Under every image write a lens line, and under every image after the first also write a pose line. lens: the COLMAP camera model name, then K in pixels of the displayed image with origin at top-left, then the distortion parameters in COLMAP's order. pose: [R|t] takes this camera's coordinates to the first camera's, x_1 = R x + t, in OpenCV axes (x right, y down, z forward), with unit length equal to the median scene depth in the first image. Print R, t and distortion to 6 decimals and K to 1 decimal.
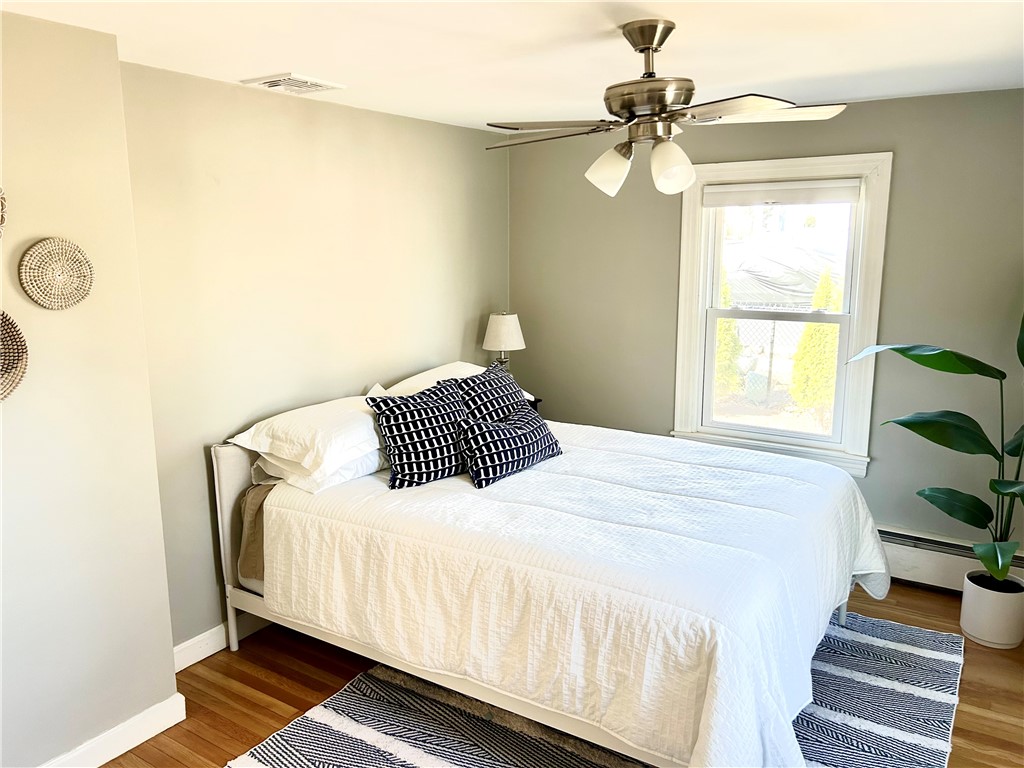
lens RADIAL K [[768.7, 0, 508.5], [0, 768.7, 385.4], [0, 0, 1]] dist [0.069765, -0.078019]
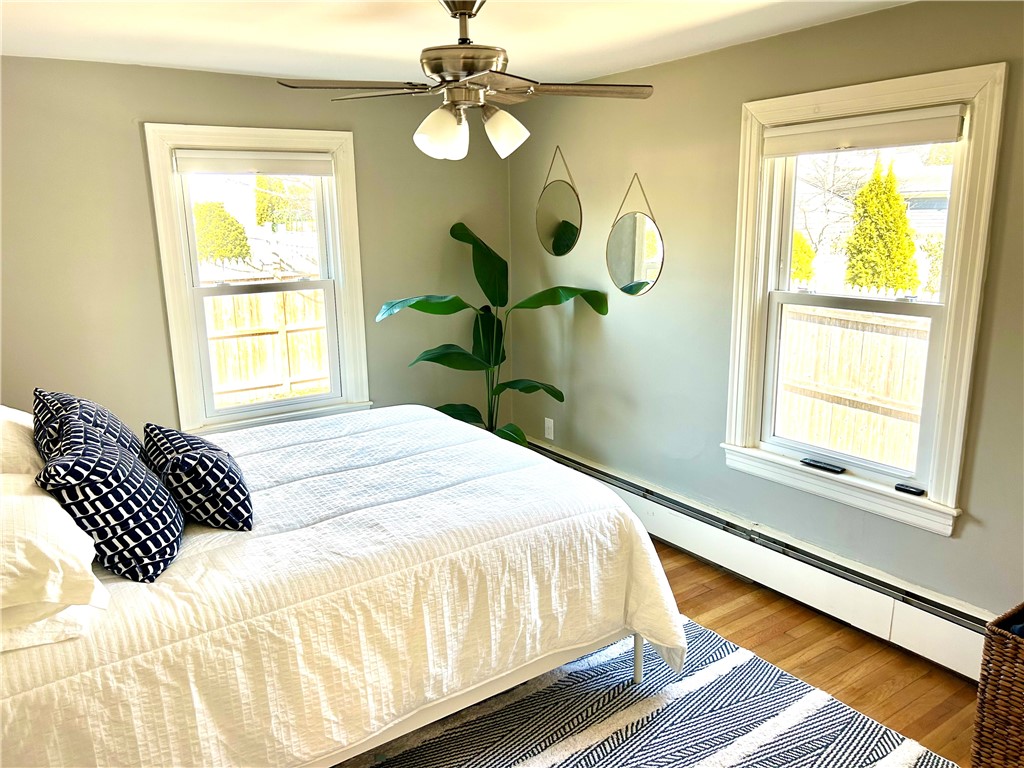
lens RADIAL K [[768.7, 0, 517.6], [0, 768.7, 385.1], [0, 0, 1]] dist [0.069765, -0.078019]
pose [[0.396196, -0.212240, 0.893299, -0.713332], [0.191644, 0.970603, 0.145609, -0.083081], [-0.897943, 0.113506, 0.425223, 0.486311]]
